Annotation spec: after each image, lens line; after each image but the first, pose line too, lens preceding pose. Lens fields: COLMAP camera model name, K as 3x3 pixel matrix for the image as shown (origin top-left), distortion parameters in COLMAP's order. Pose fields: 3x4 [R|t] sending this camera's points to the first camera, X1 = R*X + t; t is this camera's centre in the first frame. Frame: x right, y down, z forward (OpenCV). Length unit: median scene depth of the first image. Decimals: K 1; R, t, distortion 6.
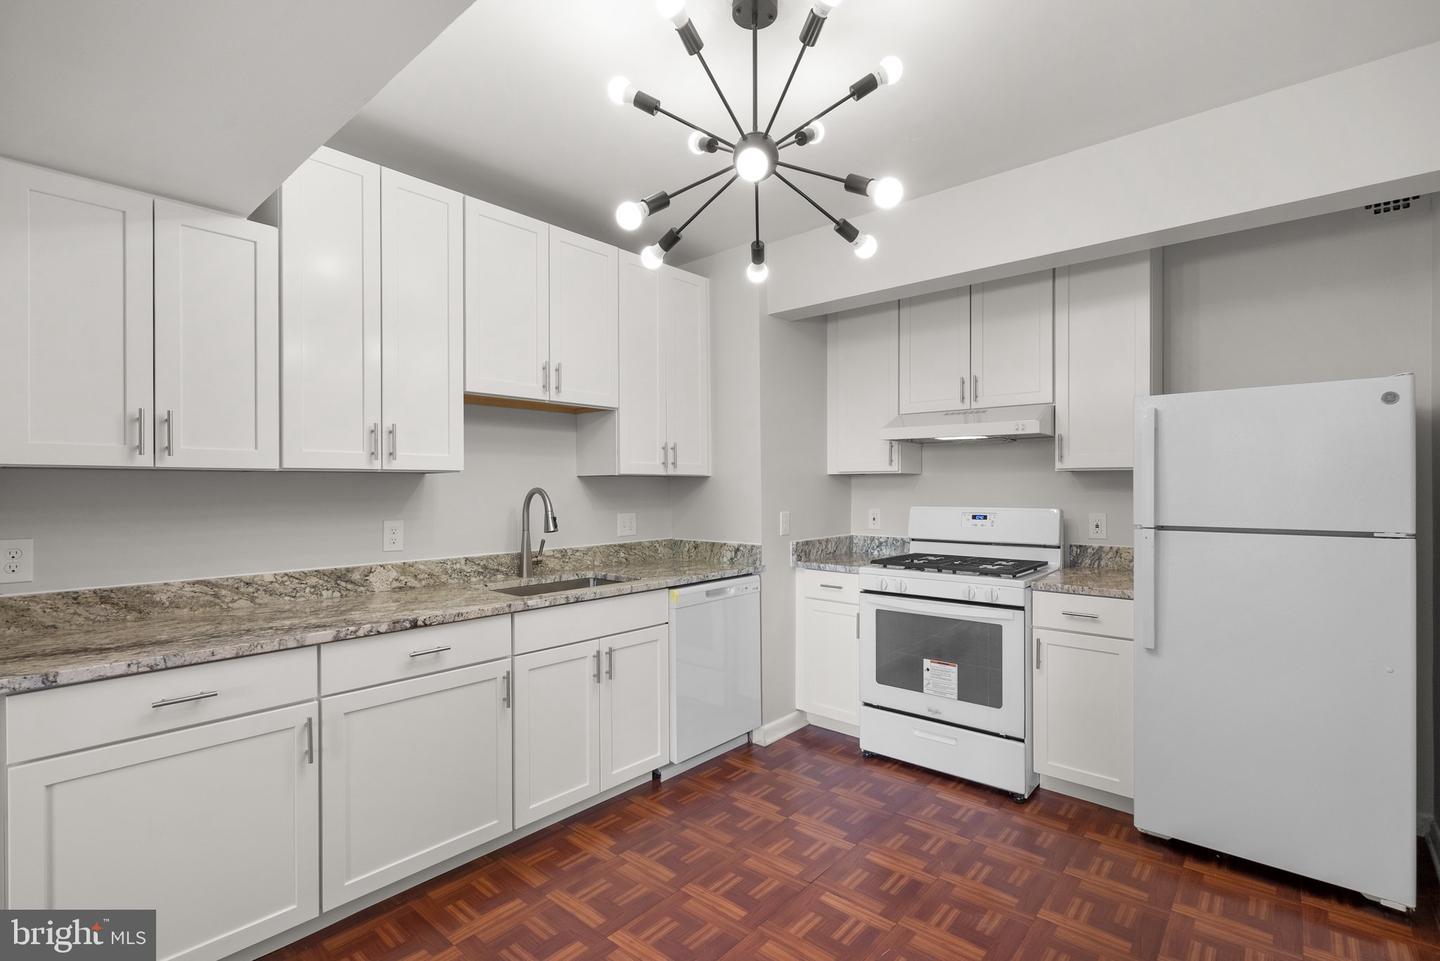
lens RADIAL K [[658.6, 0, 716.7], [0, 658.6, 486.1], [0, 0, 1]] dist [-0.003893, 0.003224]
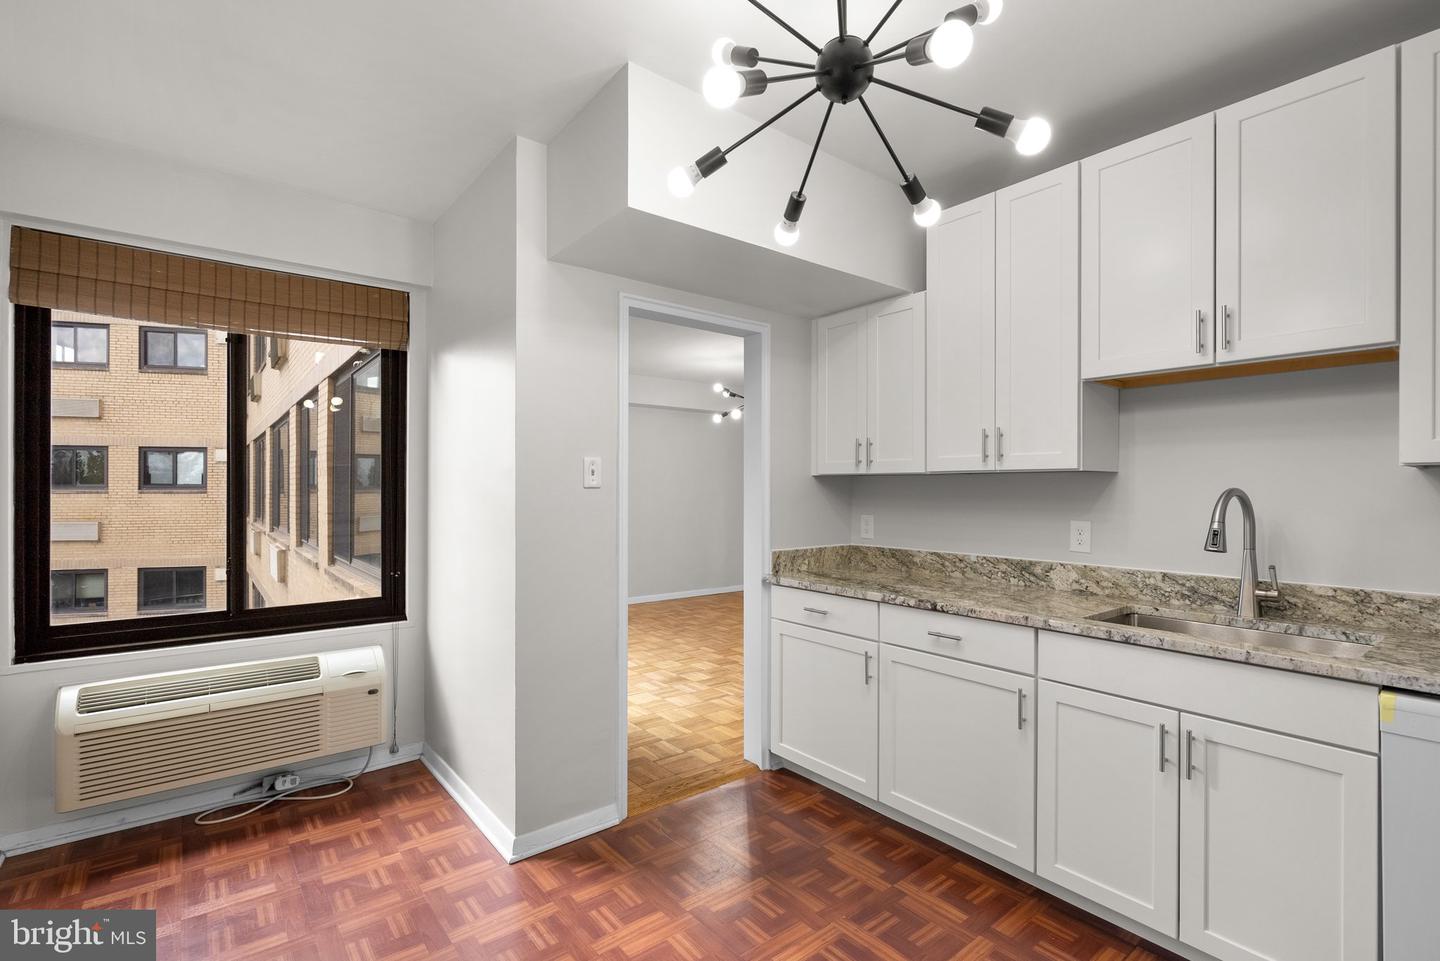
lens RADIAL K [[658.6, 0, 715.7], [0, 658.6, 483.7], [0, 0, 1]] dist [-0.003893, 0.003224]
pose [[-0.174403, -0.001909, -0.984672, 0.614544], [0.000750, 0.999998, -0.002072, -0.001200], [0.984674, -0.001100, -0.174401, 0.700592]]
